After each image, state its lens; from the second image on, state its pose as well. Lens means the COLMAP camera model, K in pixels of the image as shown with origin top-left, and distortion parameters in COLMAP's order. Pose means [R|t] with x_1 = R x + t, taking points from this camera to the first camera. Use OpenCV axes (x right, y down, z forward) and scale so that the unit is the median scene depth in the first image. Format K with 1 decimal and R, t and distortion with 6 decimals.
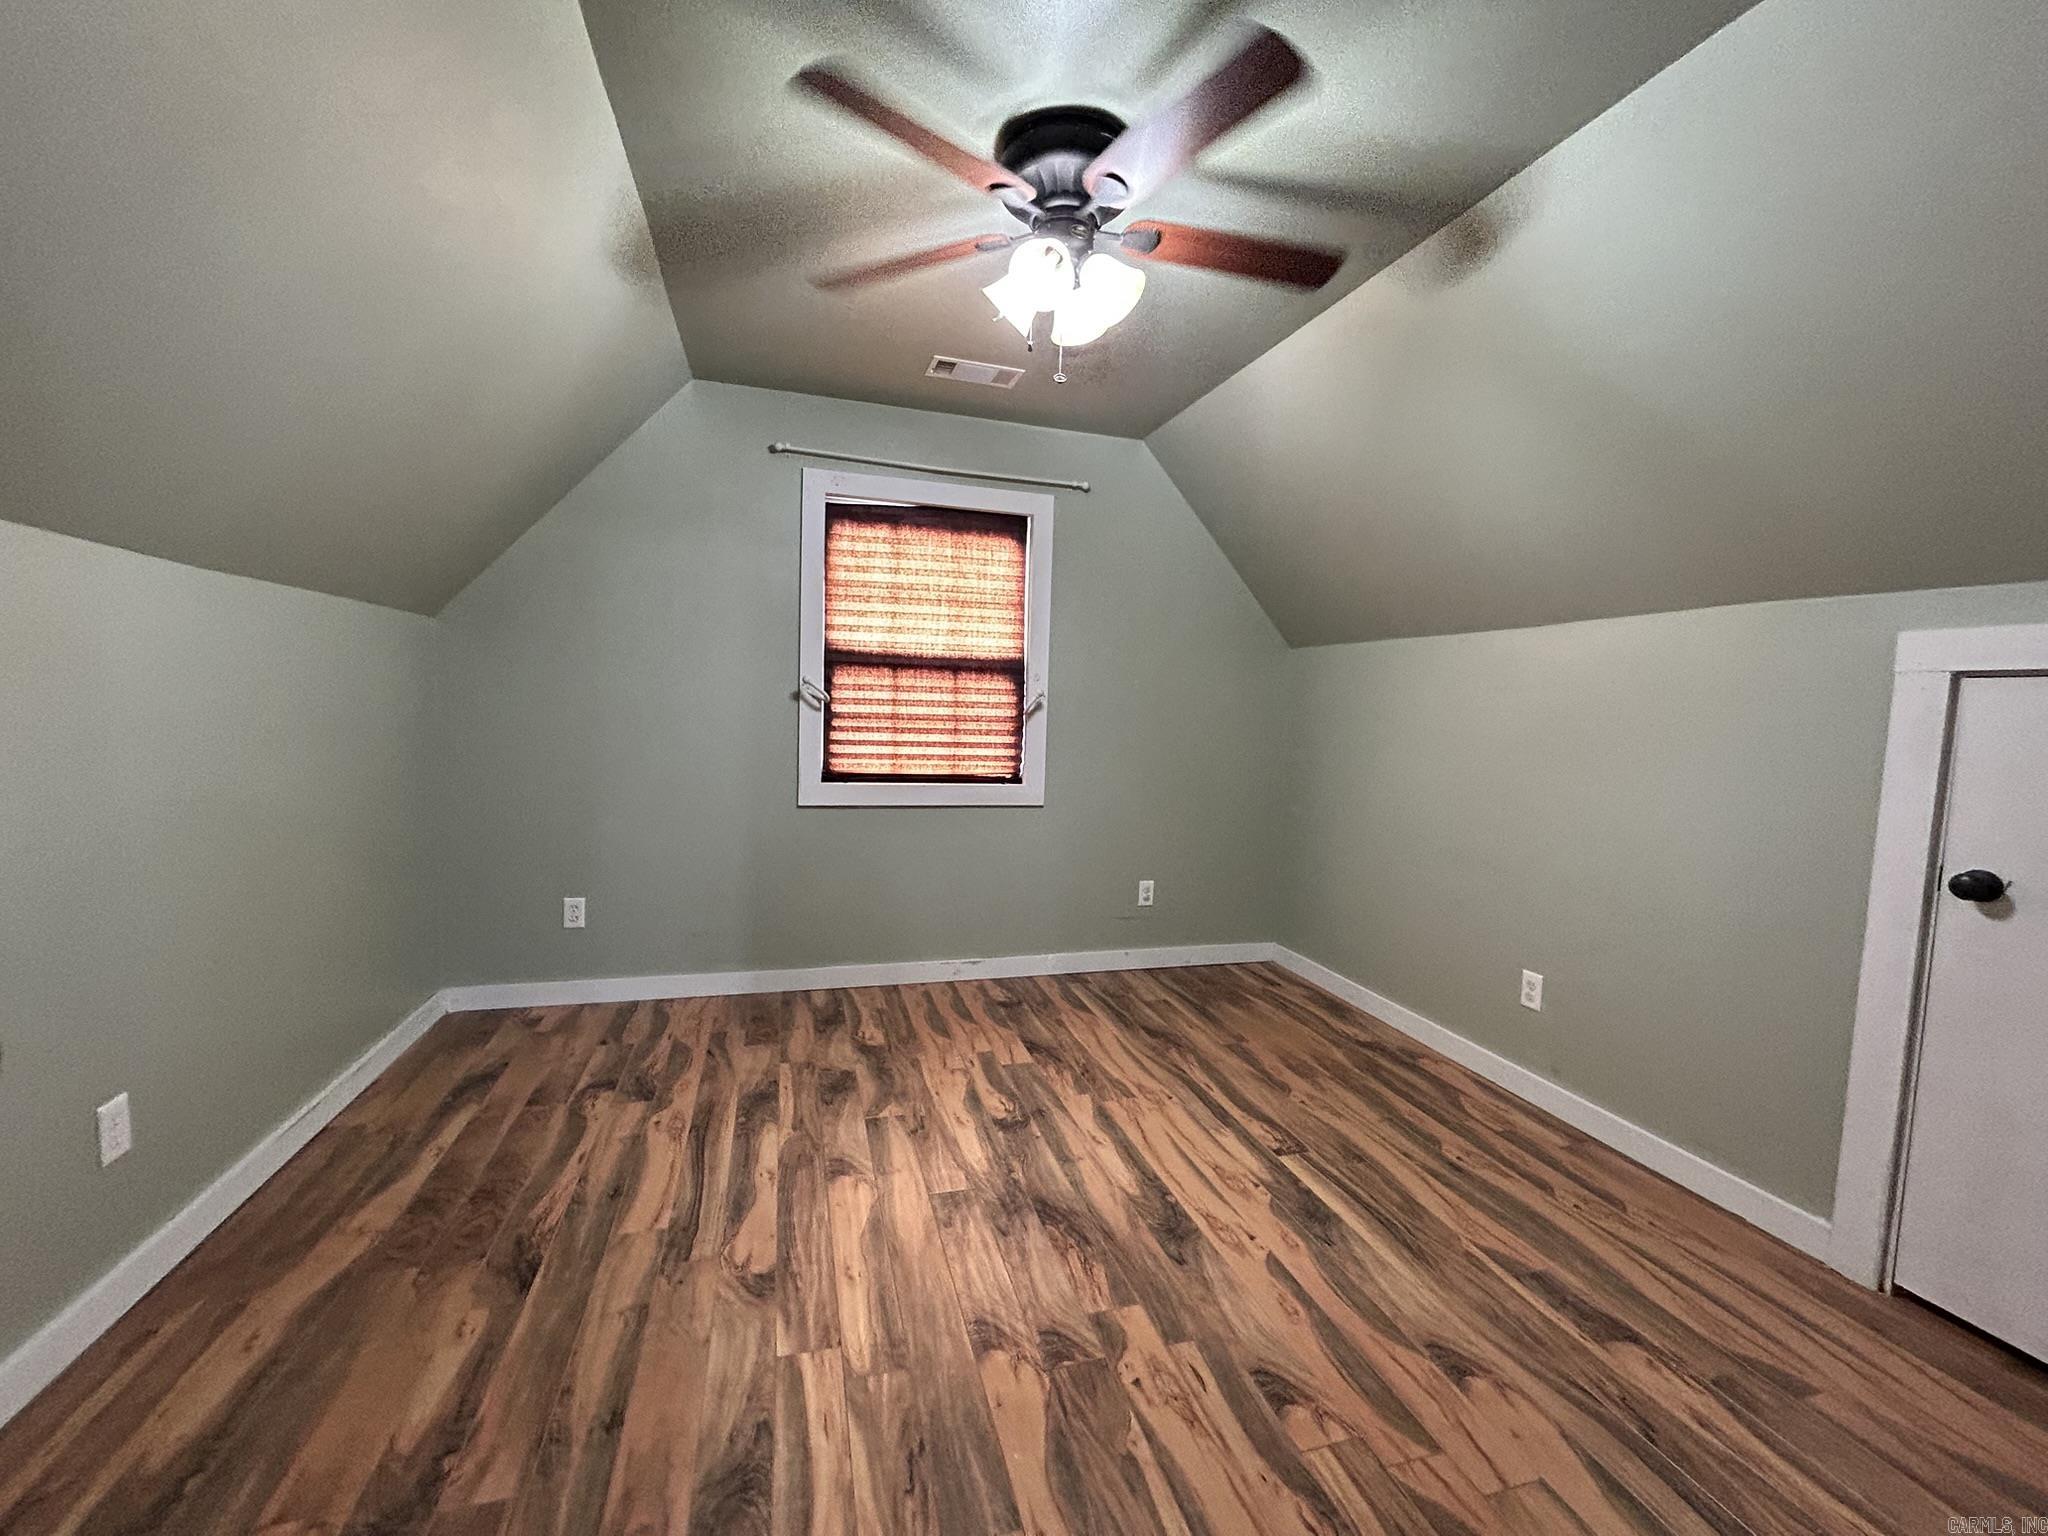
lens RADIAL K [[821.9, 0, 1025.5], [0, 821.9, 766.4], [0, 0, 1]] dist [-0.011456, 0.005372]
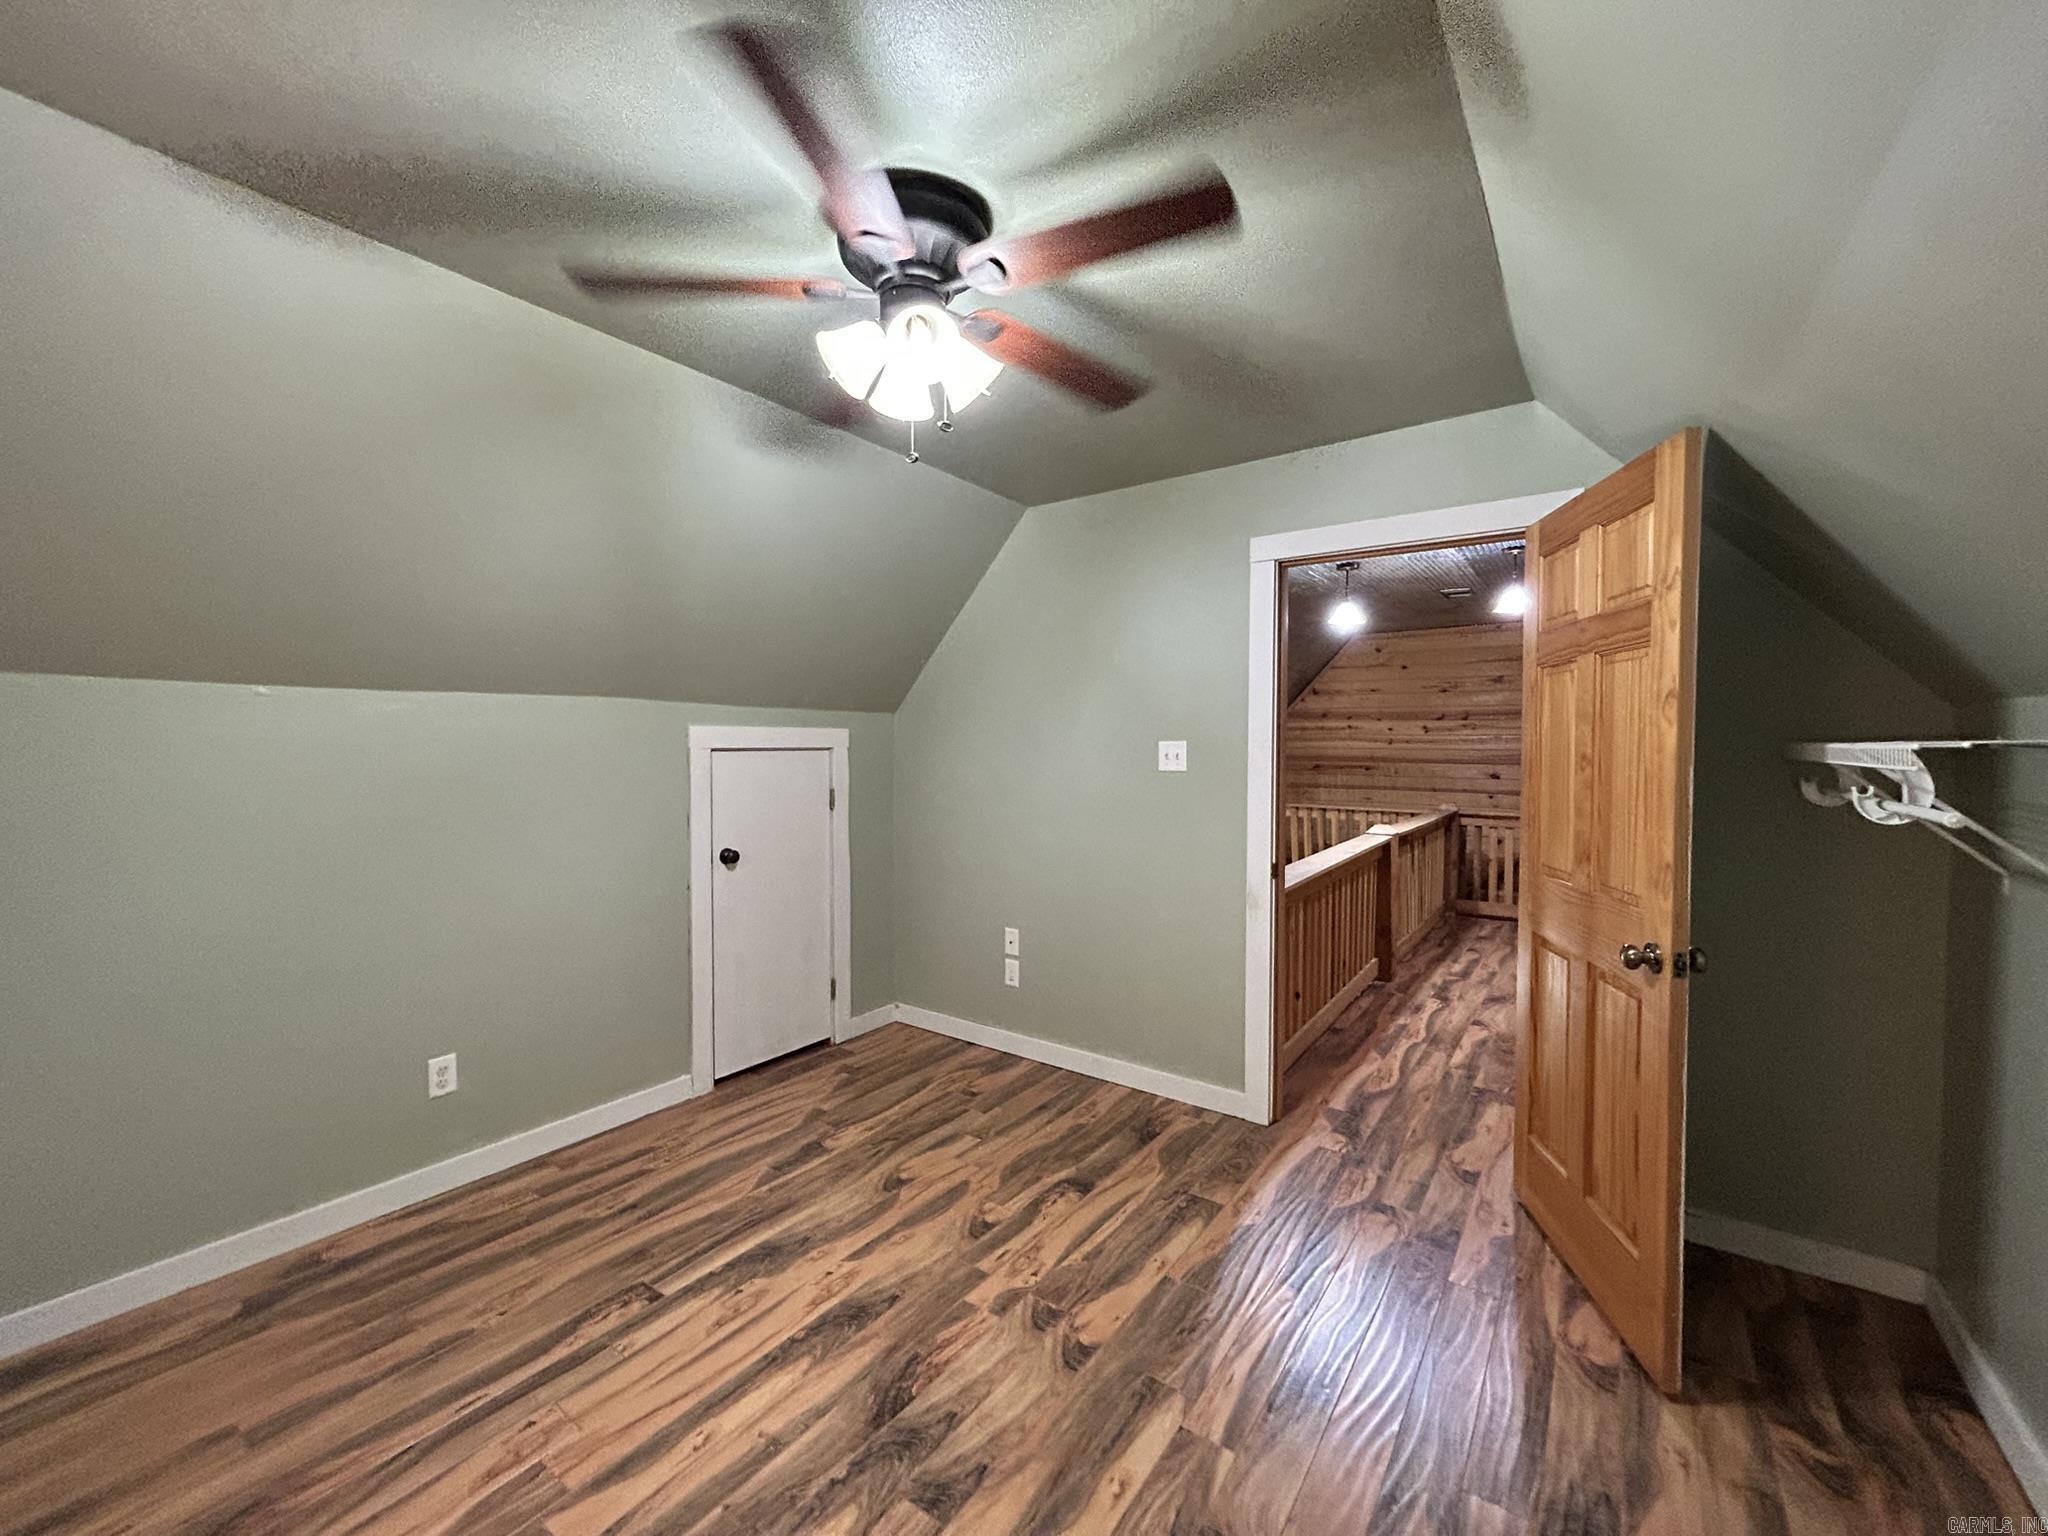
lens RADIAL K [[821.9, 0, 1025.5], [0, 821.9, 766.4], [0, 0, 1]] dist [-0.011456, 0.005372]
pose [[-0.614161, -0.055196, 0.787248, -0.701091], [0.039020, 0.994207, 0.100147, -0.203163], [-0.788216, 0.092225, -0.608450, 1.359320]]
